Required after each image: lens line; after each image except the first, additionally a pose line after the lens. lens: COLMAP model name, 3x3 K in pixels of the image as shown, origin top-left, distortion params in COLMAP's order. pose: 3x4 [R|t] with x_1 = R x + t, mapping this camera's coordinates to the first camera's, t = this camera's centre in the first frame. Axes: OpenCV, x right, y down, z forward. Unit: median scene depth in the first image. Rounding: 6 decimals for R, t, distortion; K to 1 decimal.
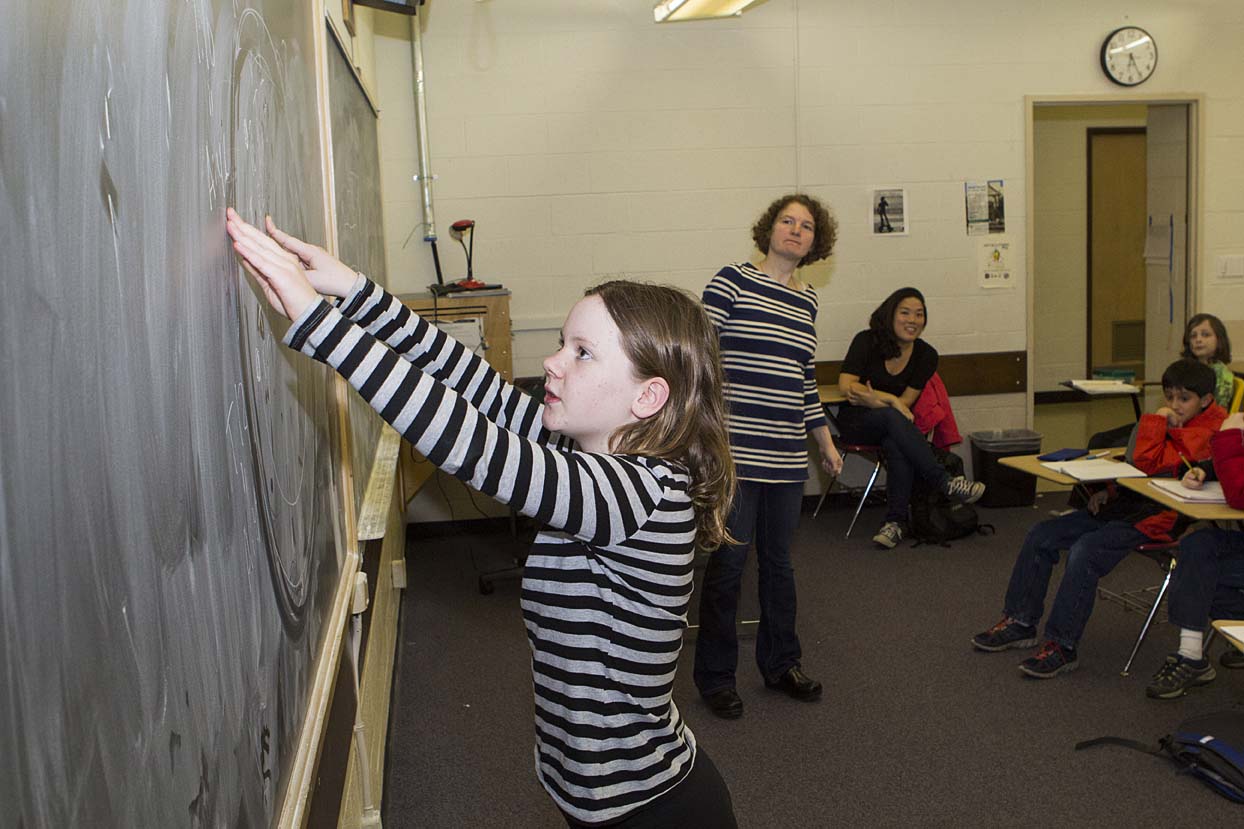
lens RADIAL K [[1518.1, 0, 629.3], [0, 1518.1, 408.4], [0, 0, 1]] dist [-0.042055, 0.000000]
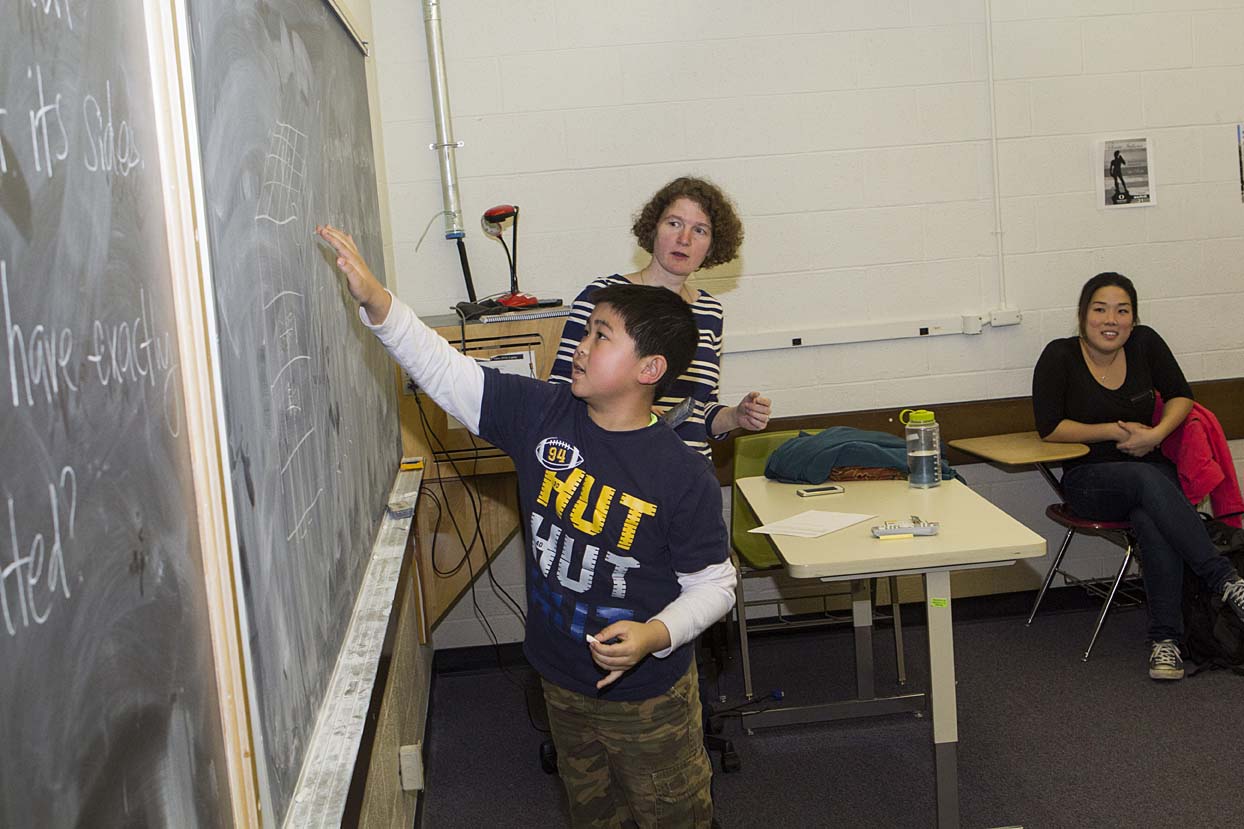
lens RADIAL K [[1655.4, 0, 624.9], [0, 1655.4, 420.3], [0, 0, 1]] dist [-0.038781, 0.000000]
pose [[0.998286, -0.028699, -0.051011, -0.020057], [0.029017, 0.999564, 0.005513, -0.031167], [0.050830, -0.006984, 0.998683, 0.265876]]
